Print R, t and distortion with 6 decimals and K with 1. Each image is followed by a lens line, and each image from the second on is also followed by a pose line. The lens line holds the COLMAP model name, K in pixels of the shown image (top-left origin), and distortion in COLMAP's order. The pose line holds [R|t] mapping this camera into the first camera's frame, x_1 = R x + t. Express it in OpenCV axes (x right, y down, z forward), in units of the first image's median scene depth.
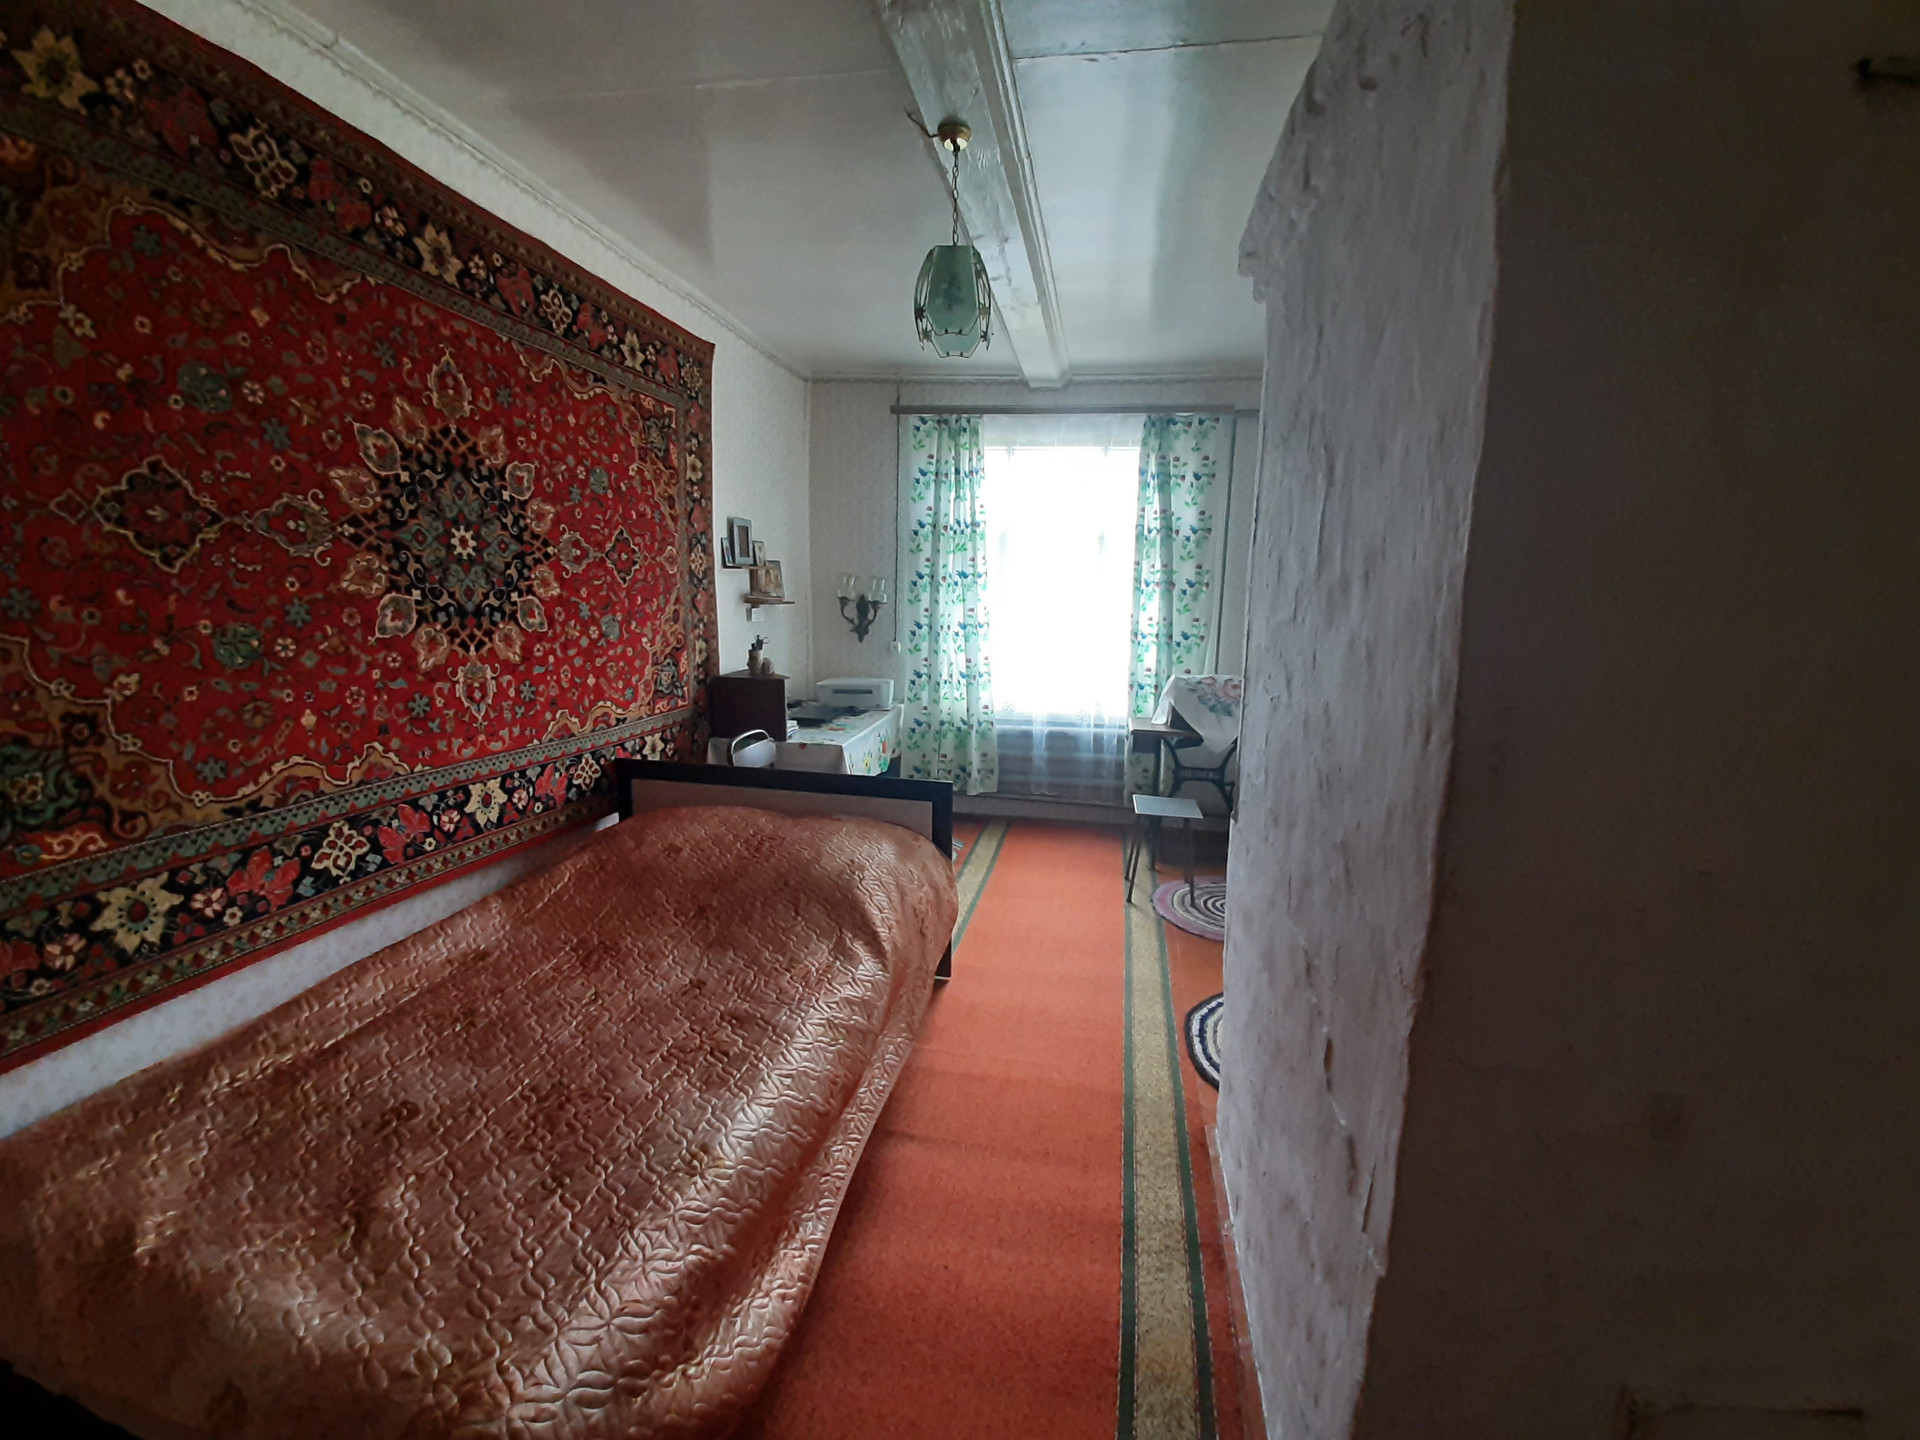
lens RADIAL K [[767.1, 0, 960.0], [0, 767.1, 720.0], [0, 0, 1]] dist [0.015784, -0.000108]
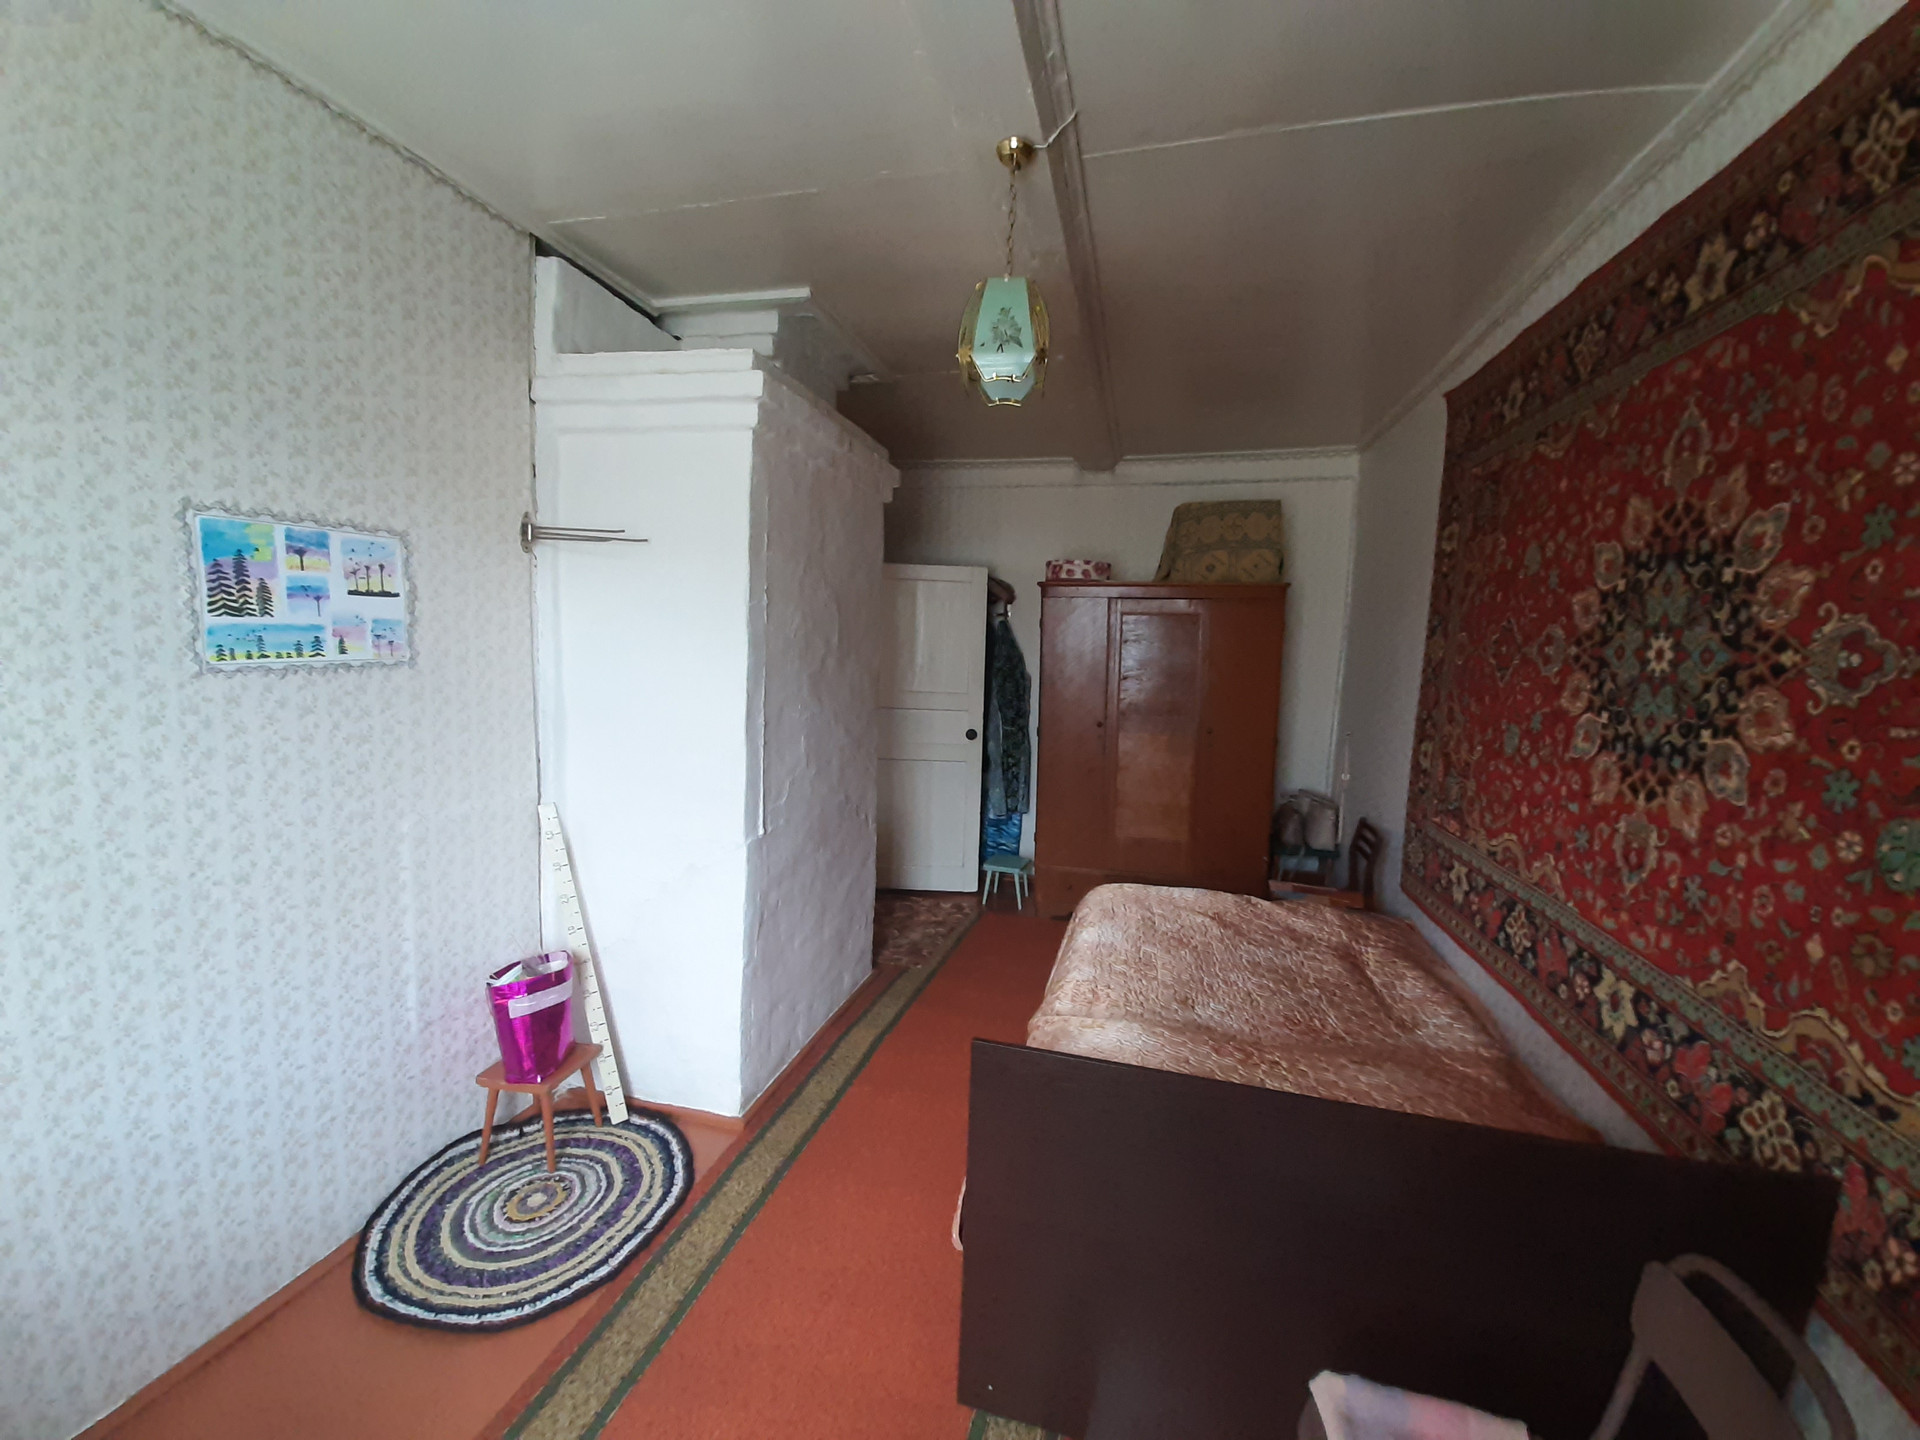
lens RADIAL K [[767.1, 0, 960.0], [0, 767.1, 720.0], [0, 0, 1]] dist [0.015784, -0.000108]
pose [[-0.997415, -0.057663, 0.042864, -0.013495], [-0.044111, 0.962355, 0.268192, -0.320864], [-0.056715, 0.265608, -0.962412, 1.670677]]
